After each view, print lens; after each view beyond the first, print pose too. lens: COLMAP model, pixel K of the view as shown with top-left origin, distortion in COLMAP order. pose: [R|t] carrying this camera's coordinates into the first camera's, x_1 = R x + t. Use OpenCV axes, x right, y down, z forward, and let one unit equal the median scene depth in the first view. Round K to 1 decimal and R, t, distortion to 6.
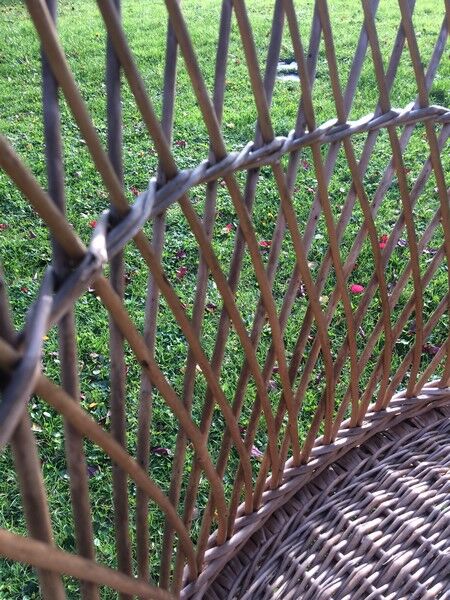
lens RADIAL K [[519.4, 0, 220.3], [0, 519.4, 298.7], [0, 0, 1]] dist [0.089344, -0.136140]
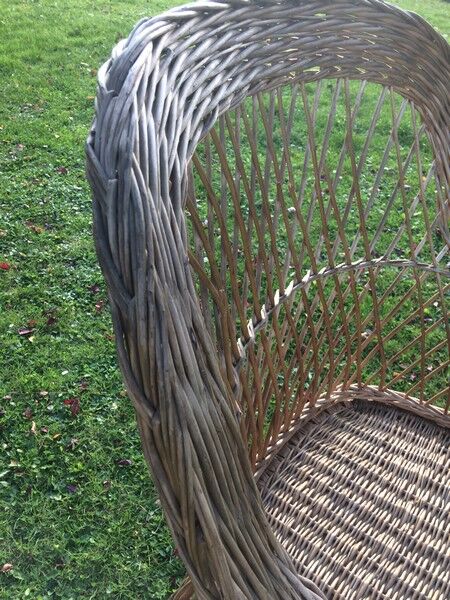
lens RADIAL K [[519.4, 0, 224.3], [0, 519.4, 297.9], [0, 0, 1]] dist [0.089344, -0.136140]
pose [[0.958481, -0.107475, 0.264129, -0.351422], [0.098051, 0.993992, 0.048646, -0.303033], [-0.267771, -0.020728, 0.963260, -0.604776]]
